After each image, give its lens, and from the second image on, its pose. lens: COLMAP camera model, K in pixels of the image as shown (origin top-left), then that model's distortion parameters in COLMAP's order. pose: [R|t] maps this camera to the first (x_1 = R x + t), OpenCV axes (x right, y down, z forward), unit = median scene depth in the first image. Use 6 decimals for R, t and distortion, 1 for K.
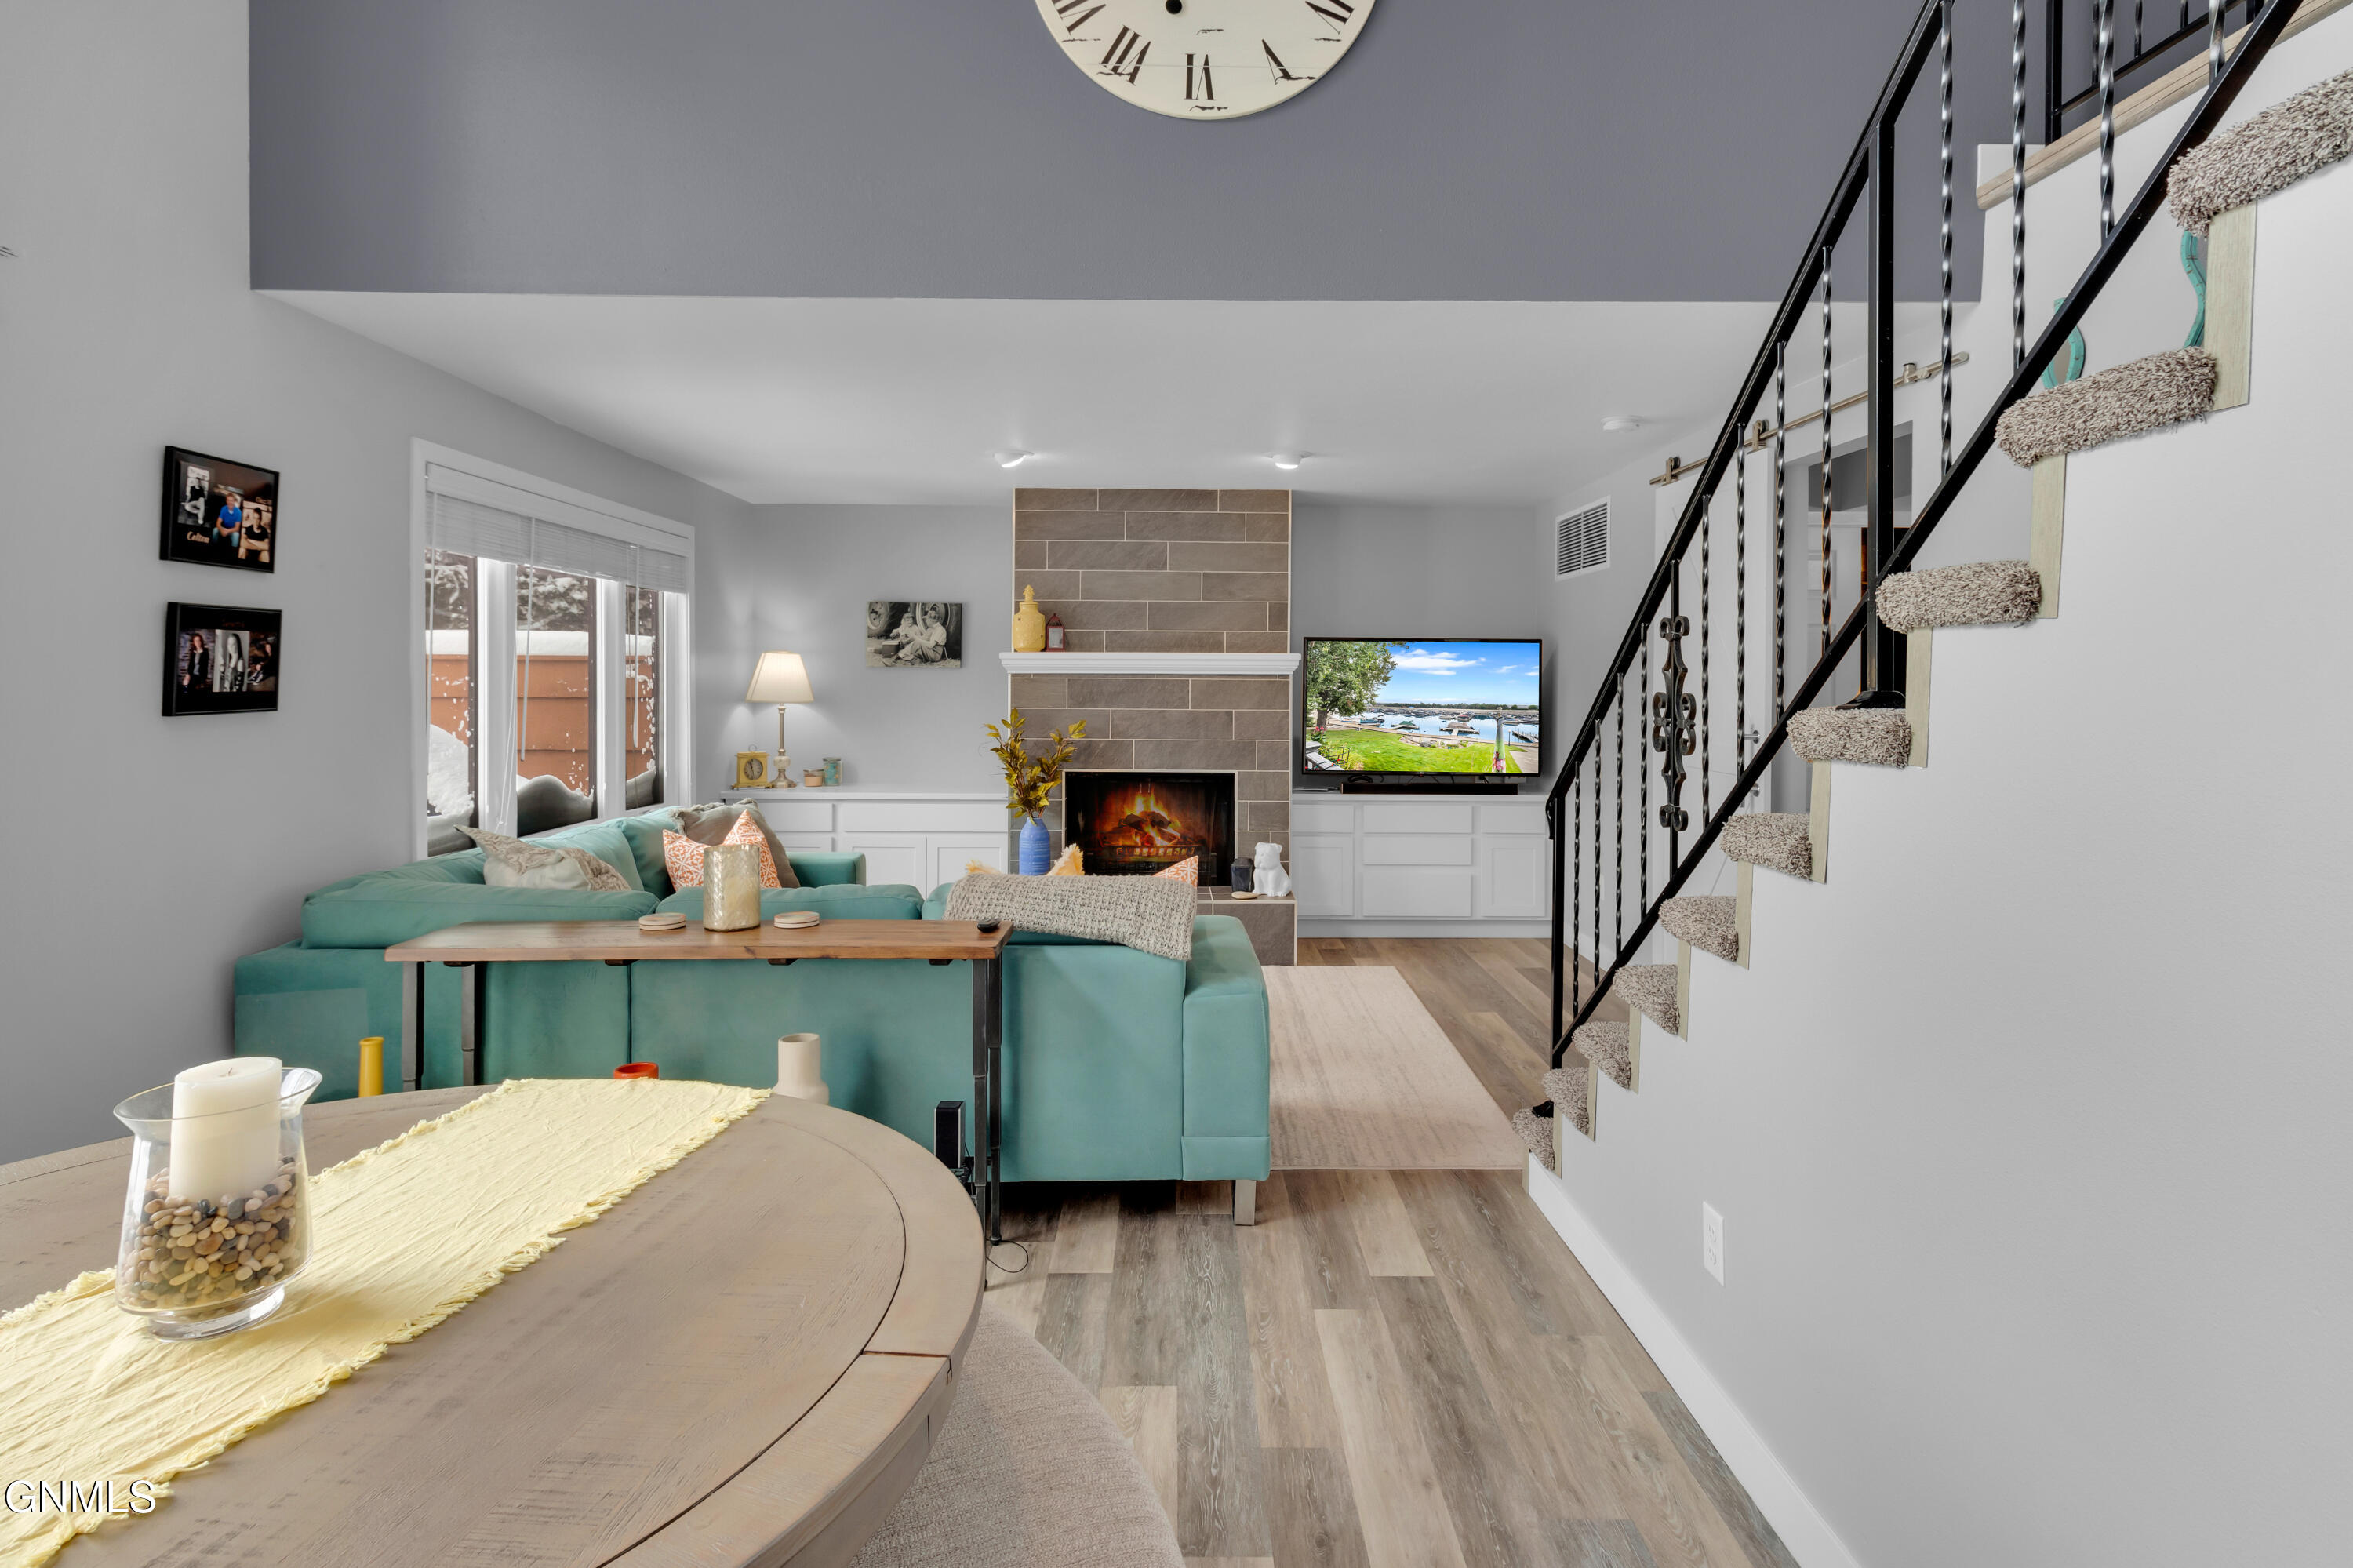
lens RADIAL K [[1198.5, 0, 1180.1], [0, 1198.5, 702.5], [0, 0, 1]] dist [-0.001892, 0.002942]
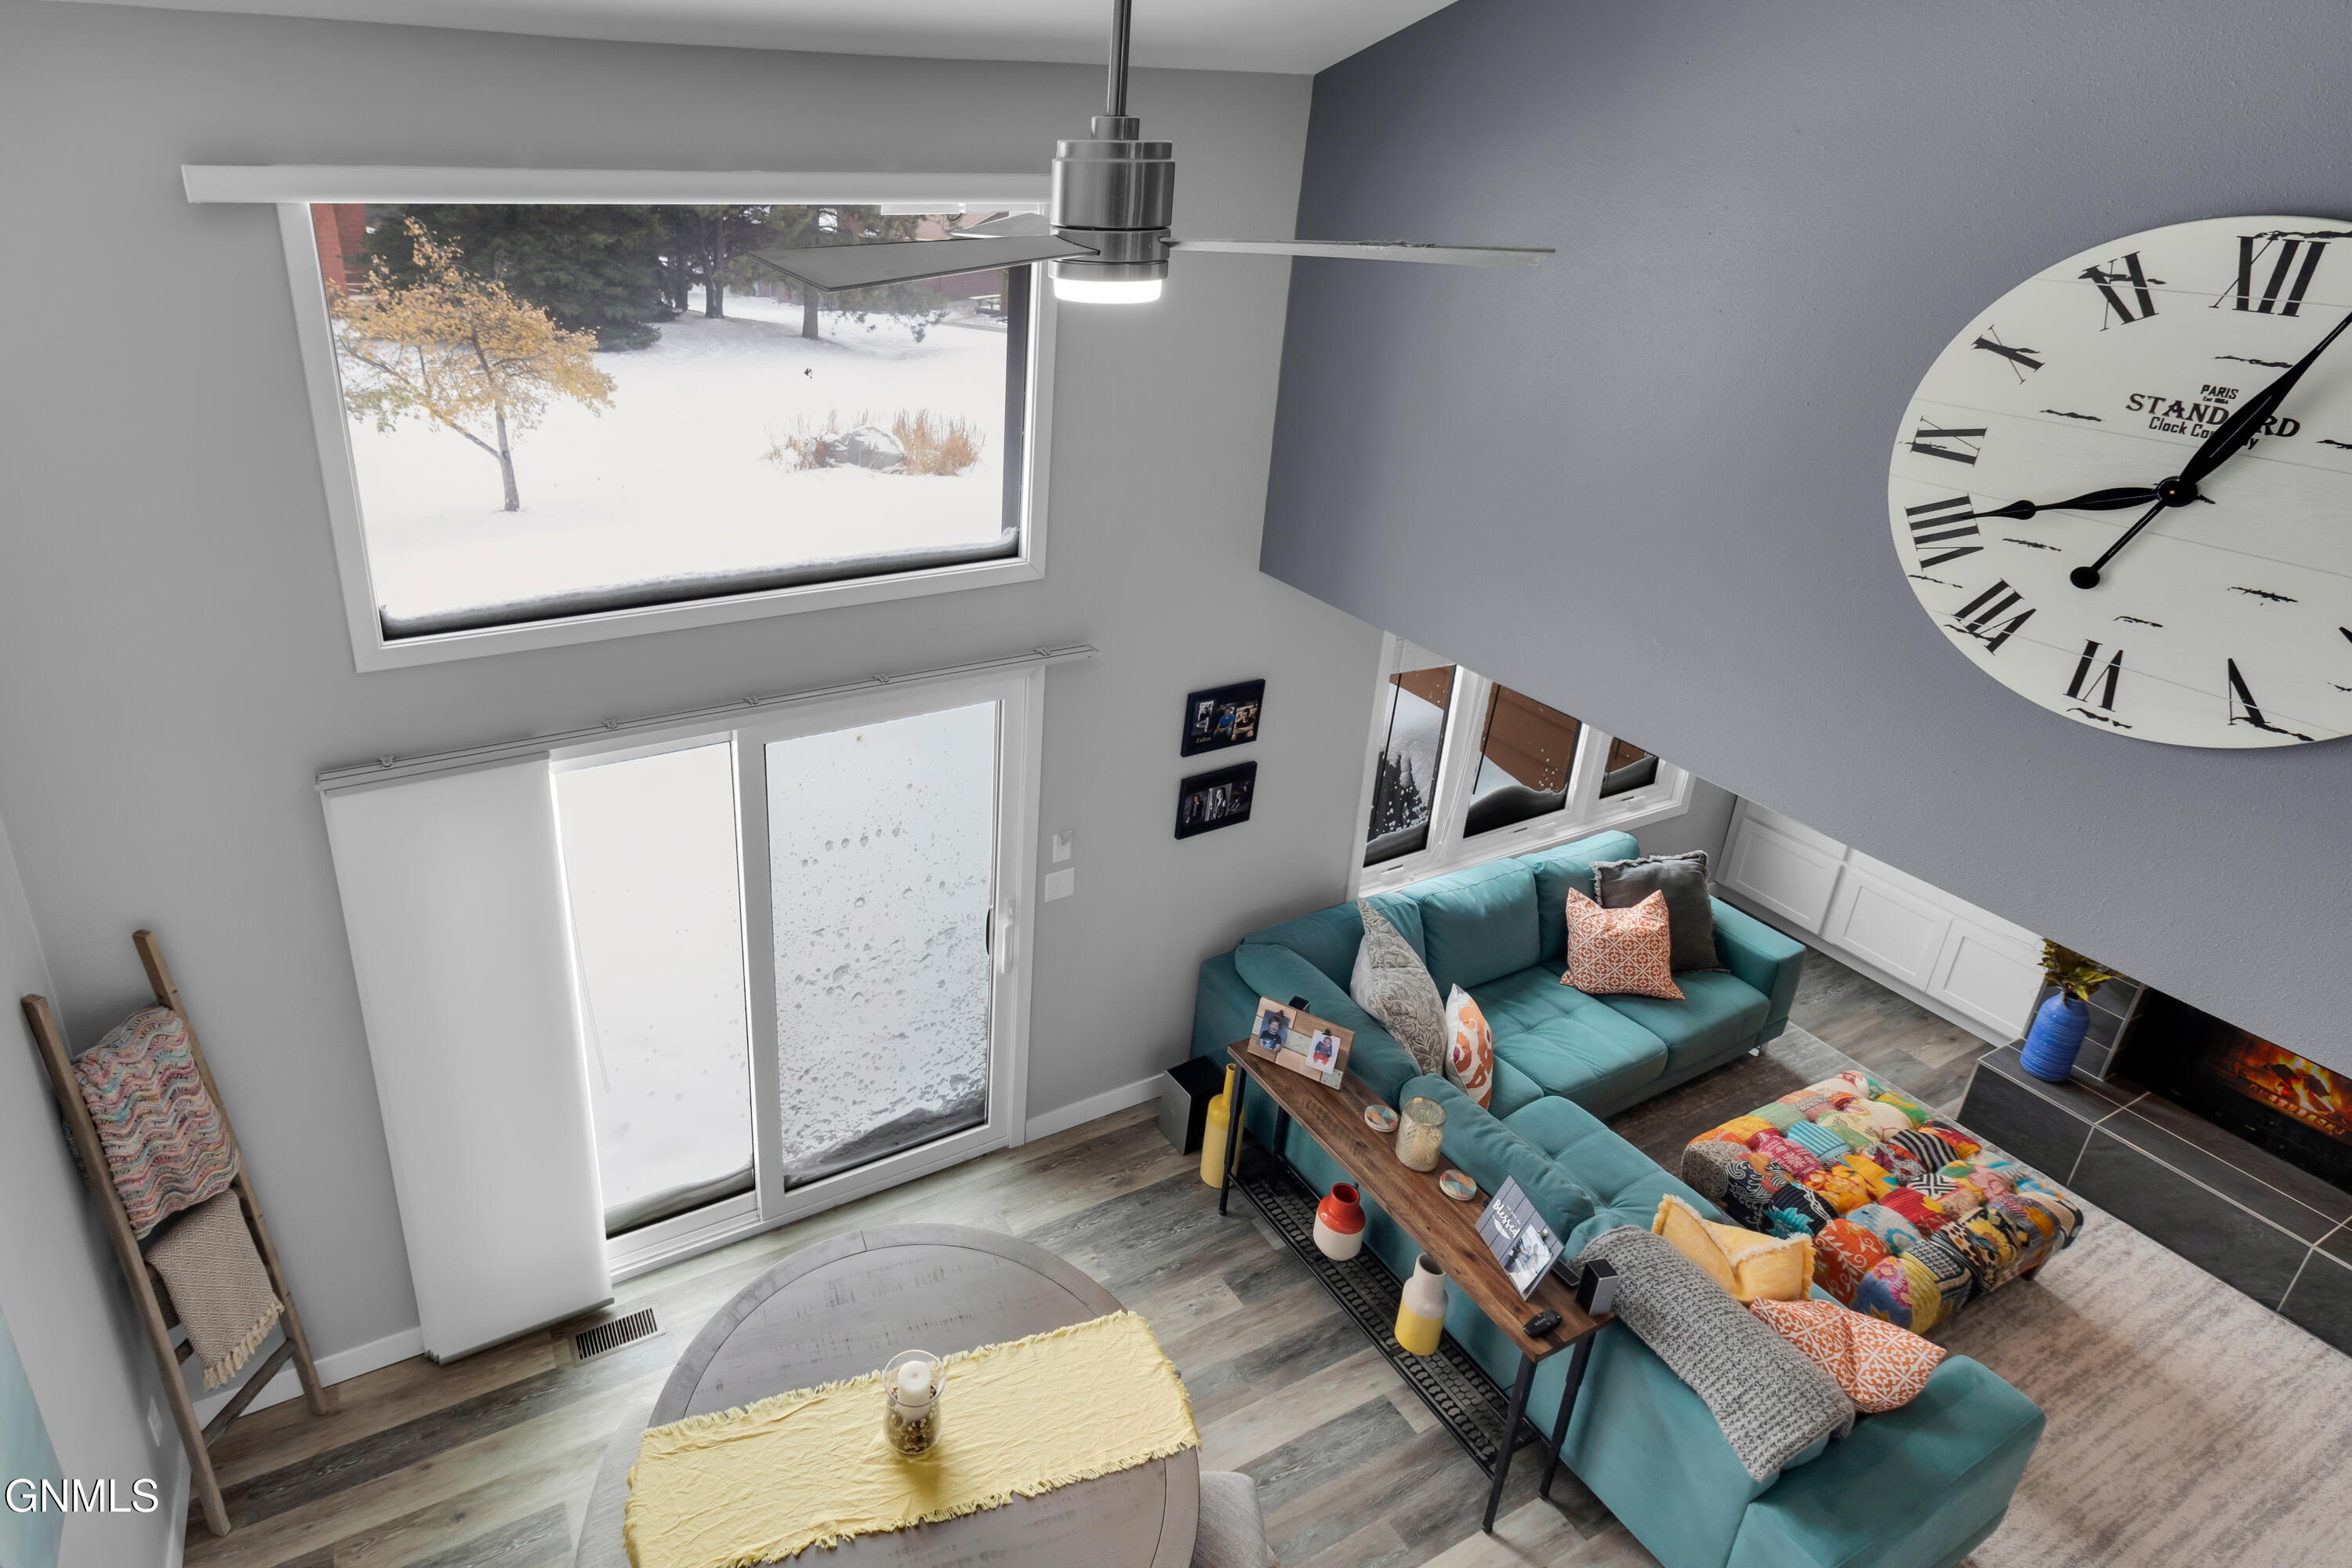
lens RADIAL K [[1262.5, 0, 977.7], [0, 1262.5, 618.8], [0, 0, 1]] dist [0.004372, 0.001273]
pose [[0.429486, 0.342022, -0.835801, 0.180007], [-0.032187, 0.930716, 0.364324, -0.407136], [0.902500, -0.129570, 0.410738, 0.030423]]
